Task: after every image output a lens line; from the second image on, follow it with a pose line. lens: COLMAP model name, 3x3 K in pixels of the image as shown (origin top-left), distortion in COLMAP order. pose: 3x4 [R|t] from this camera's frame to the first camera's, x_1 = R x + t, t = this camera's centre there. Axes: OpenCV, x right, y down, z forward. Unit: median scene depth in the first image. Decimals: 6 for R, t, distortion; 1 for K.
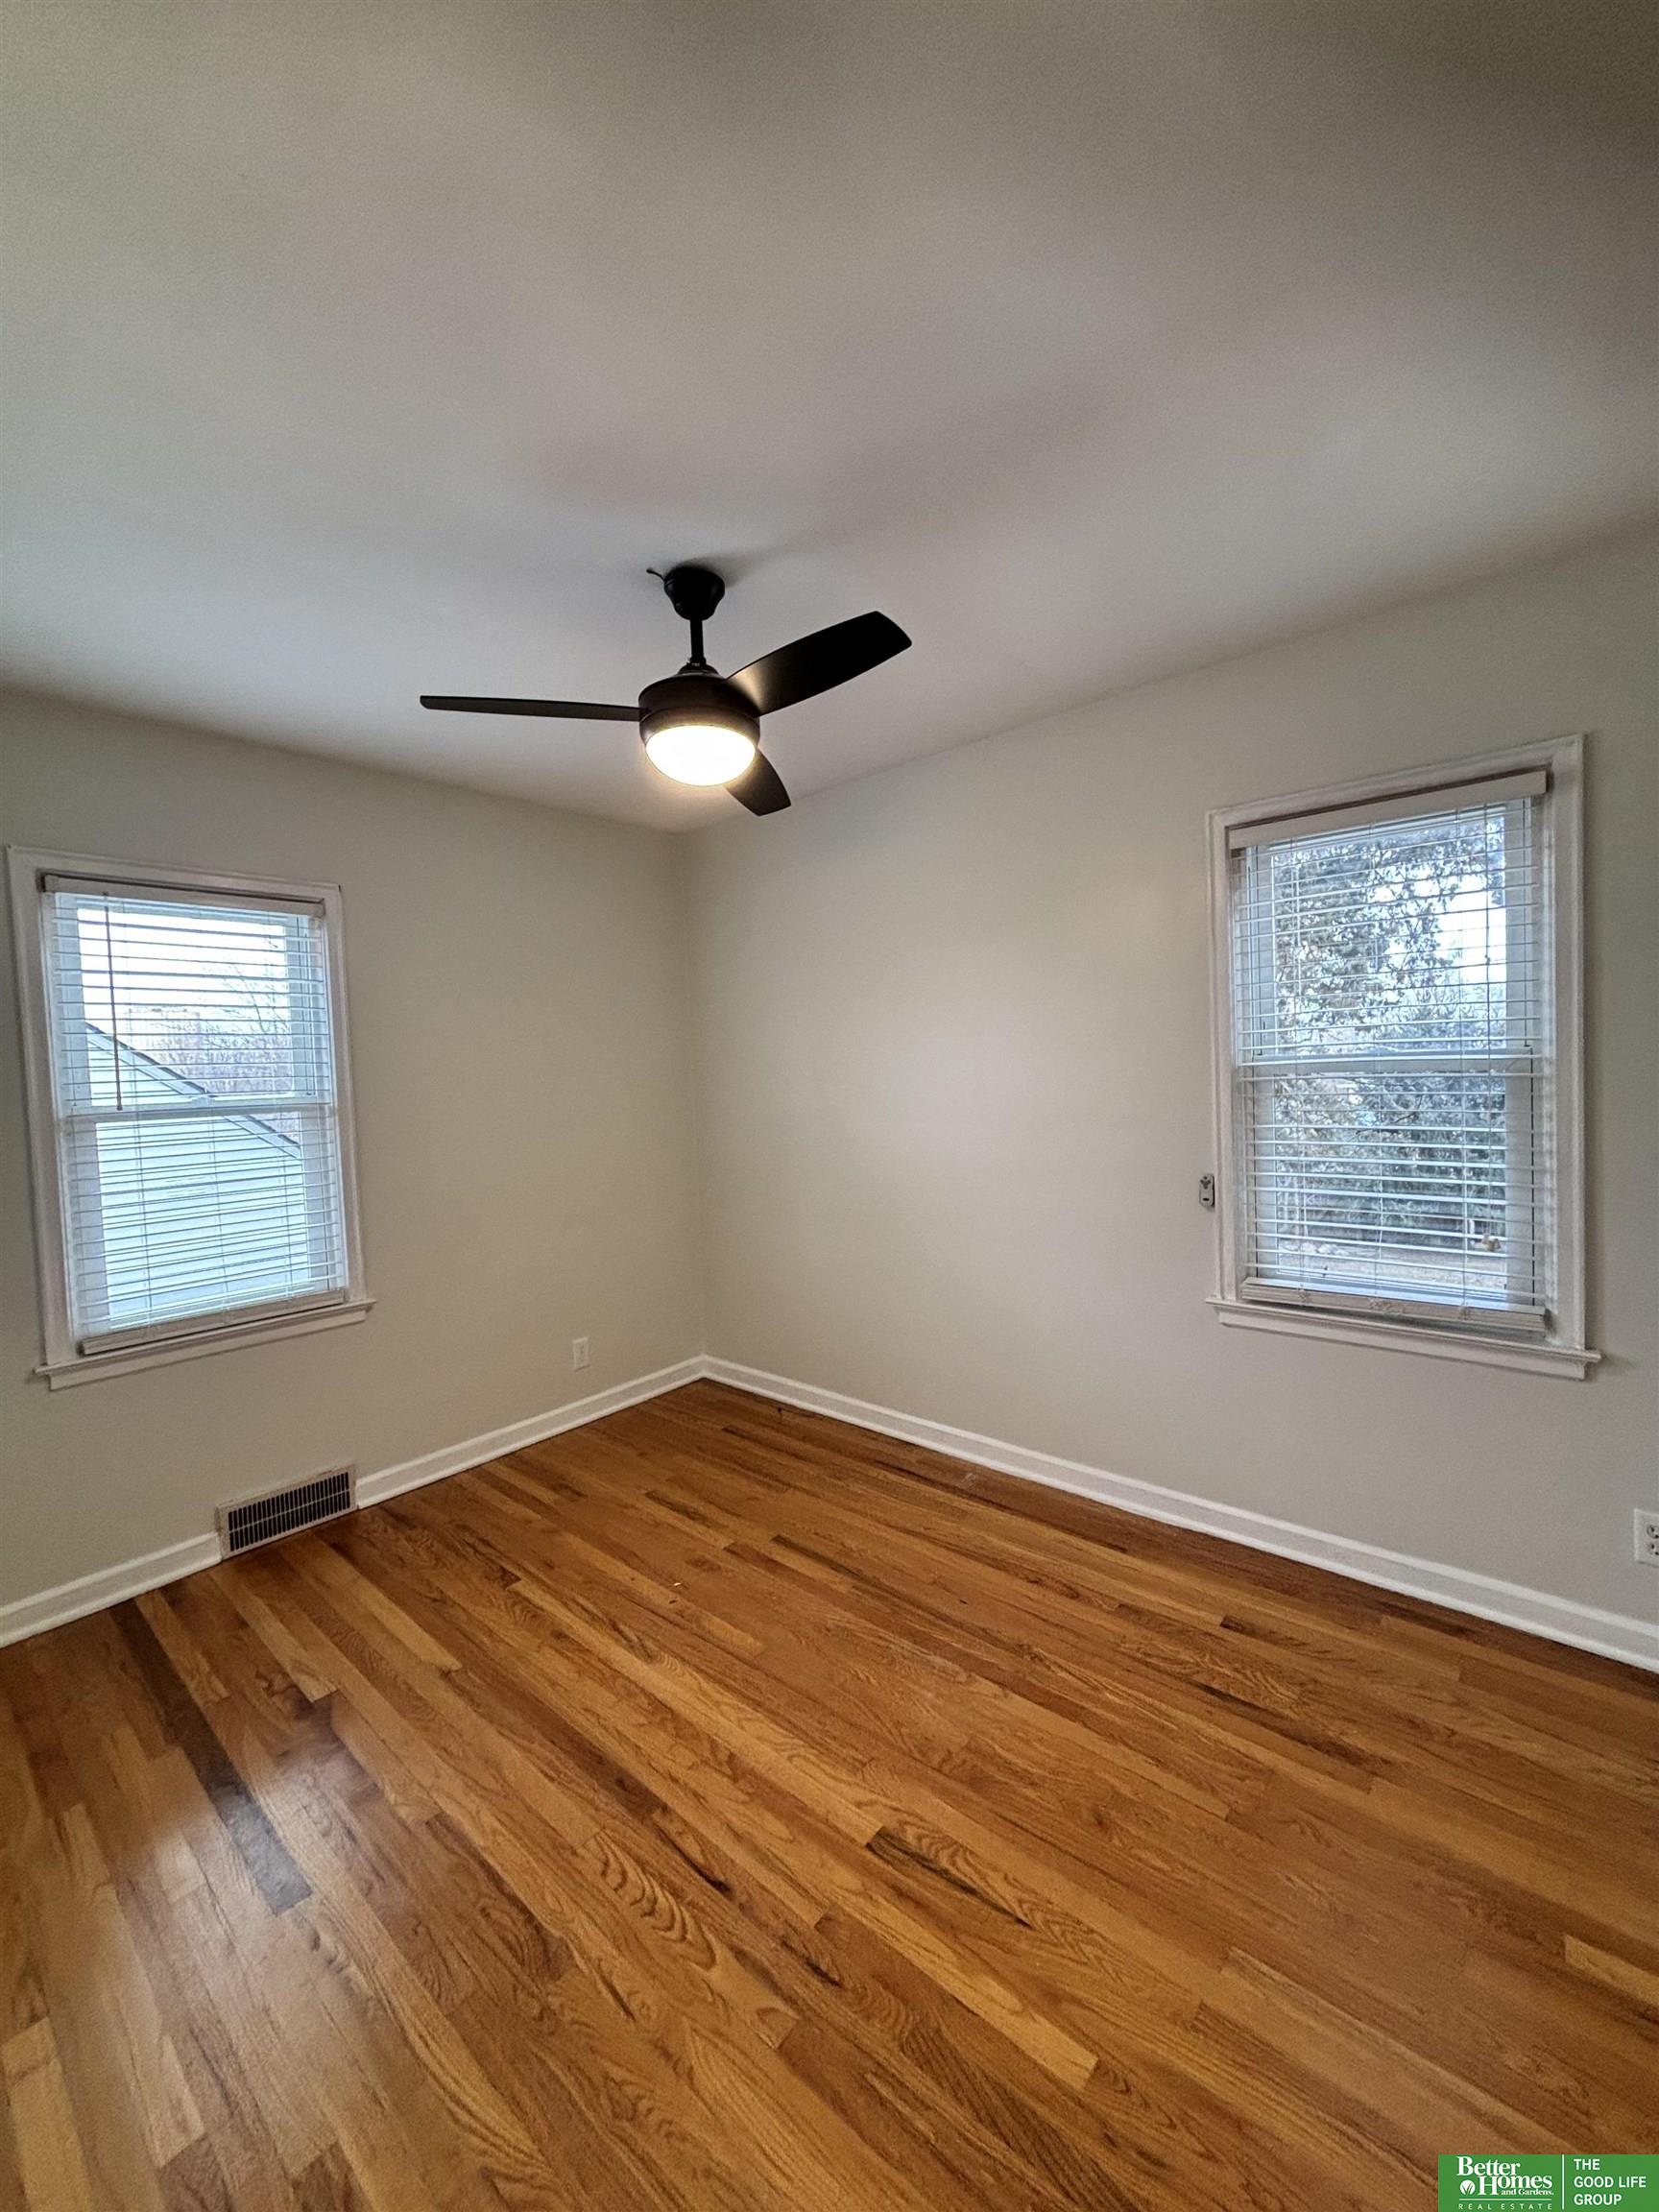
lens RADIAL K [[883.9, 0, 831.3], [0, 883.9, 1104.7], [0, 0, 1]] dist [0.003095, -0.000430]
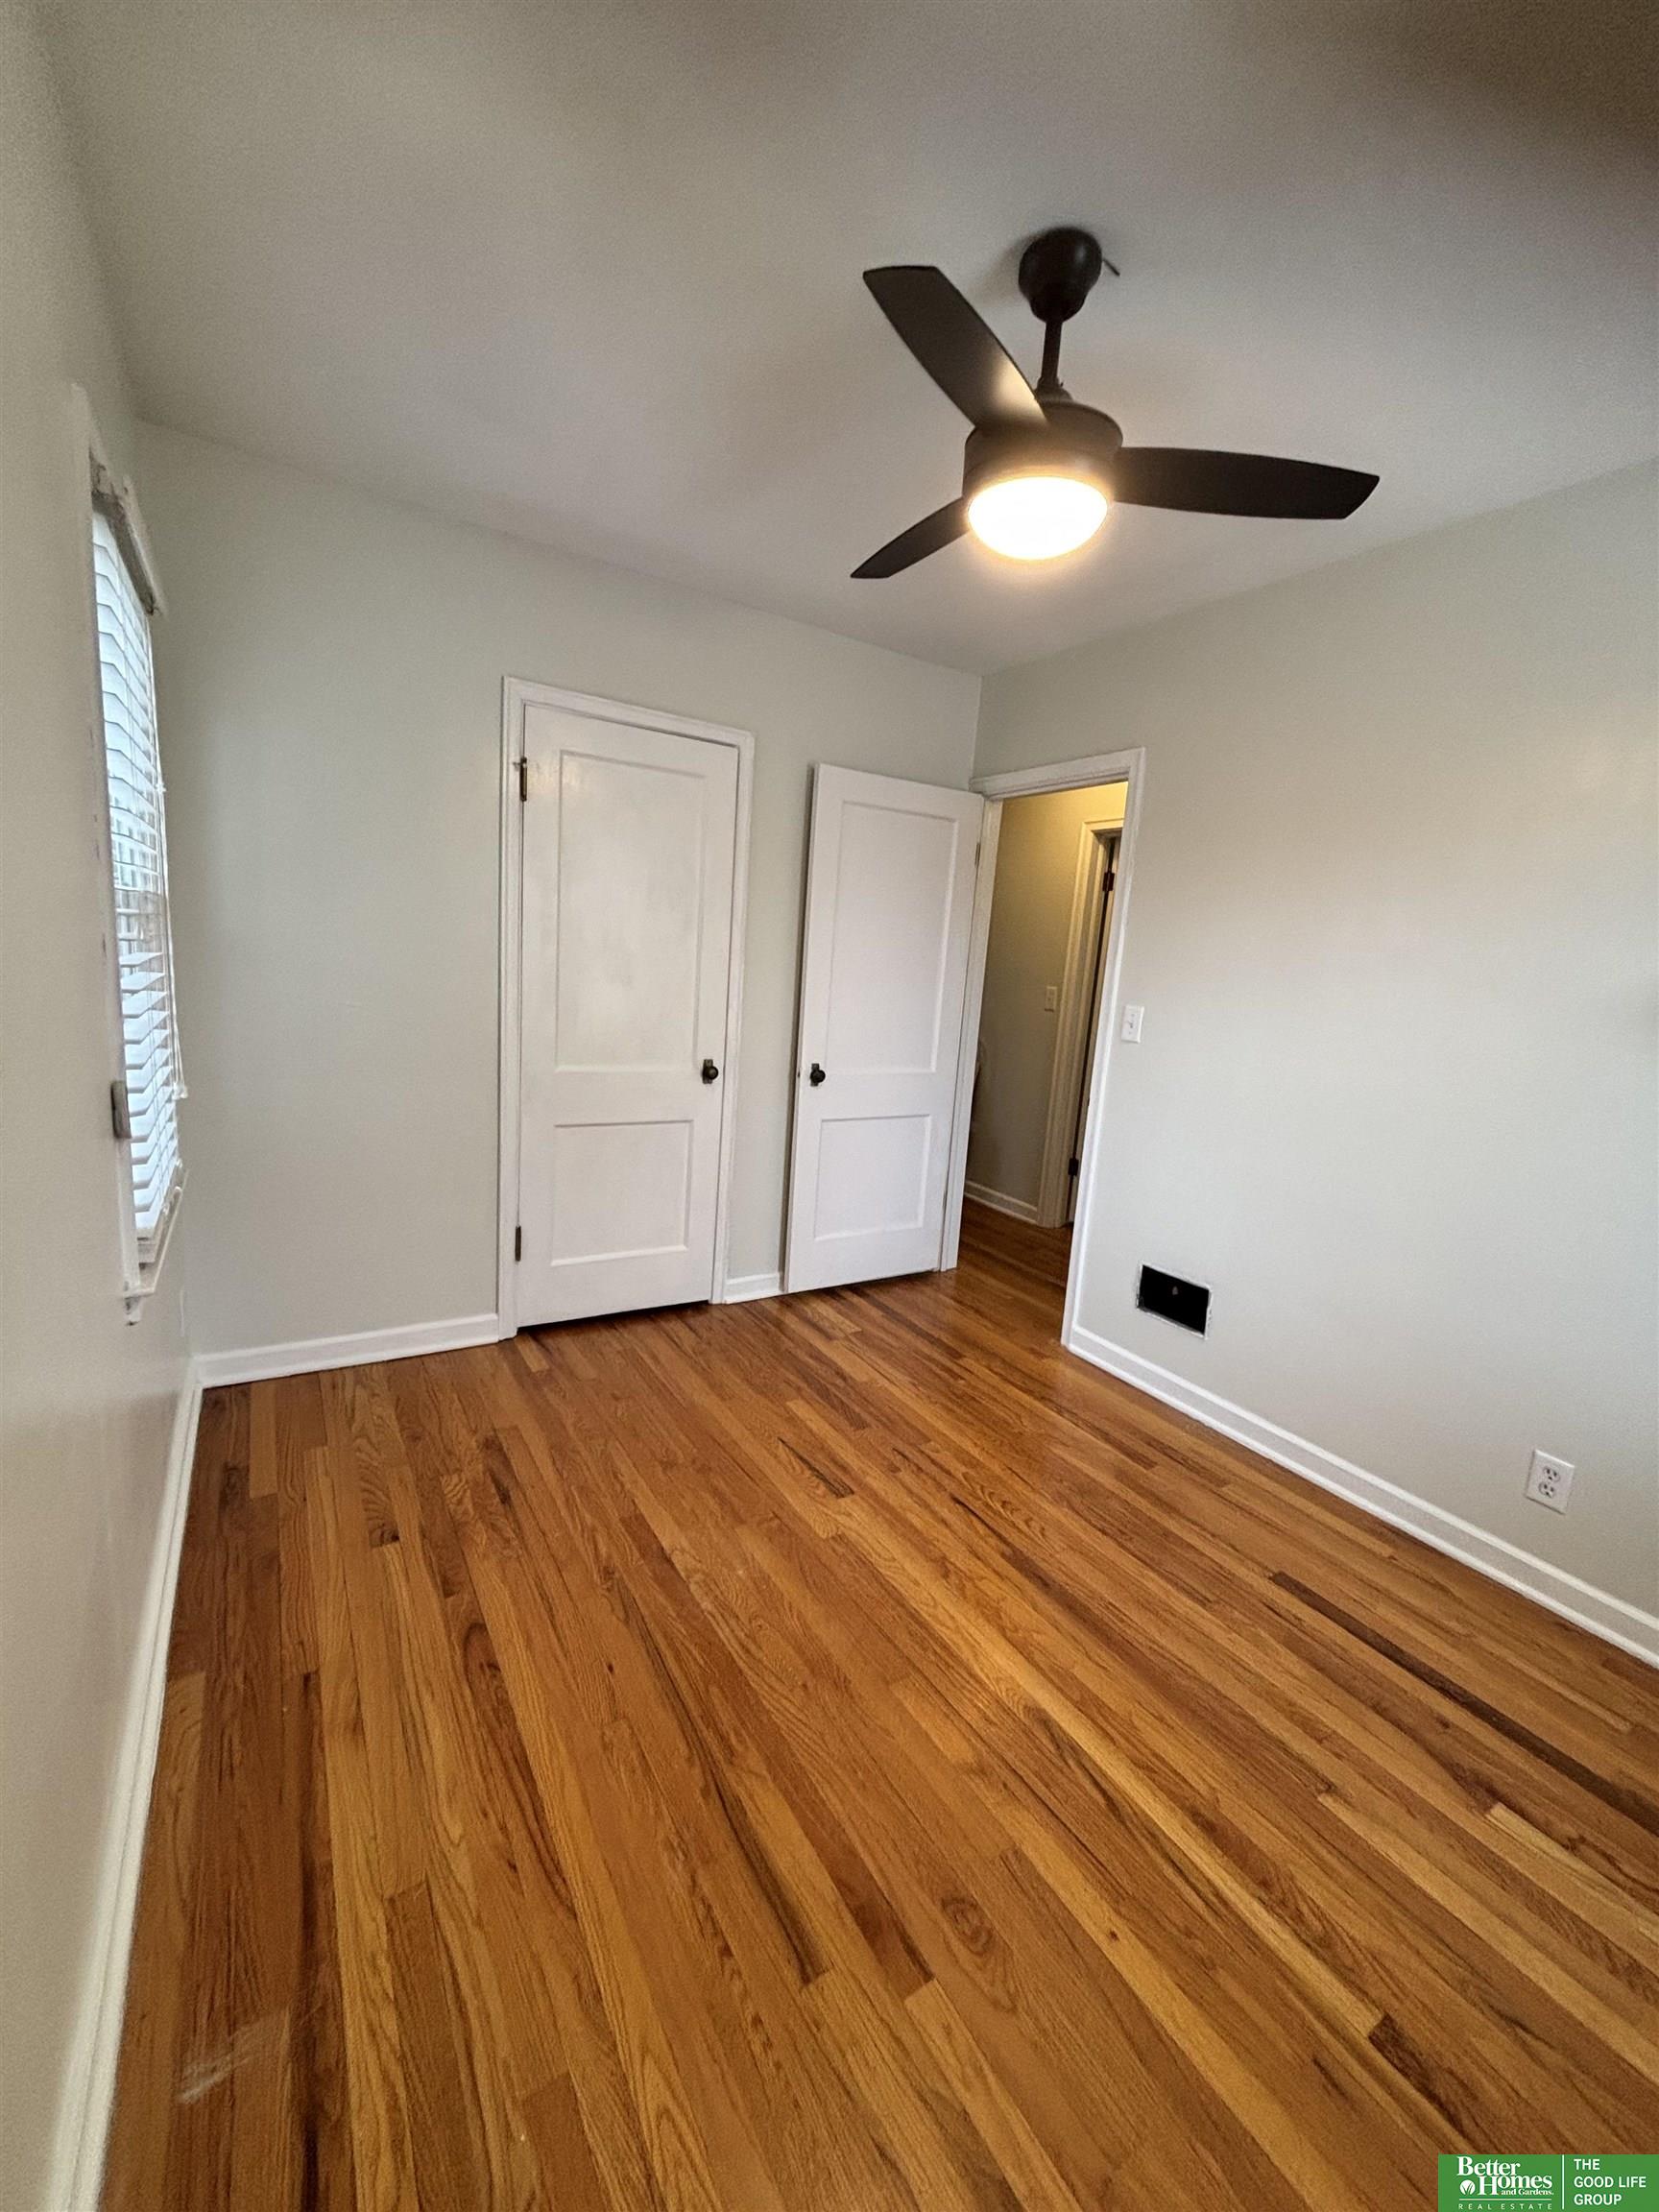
lens RADIAL K [[883.9, 0, 827.2], [0, 883.9, 1103.4], [0, 0, 1]] dist [0.003095, -0.000430]
pose [[-0.956019, -0.076061, 0.283269, -0.221425], [-0.018651, 0.979601, 0.200087, -0.039371], [-0.292710, 0.186004, -0.937936, 1.817143]]
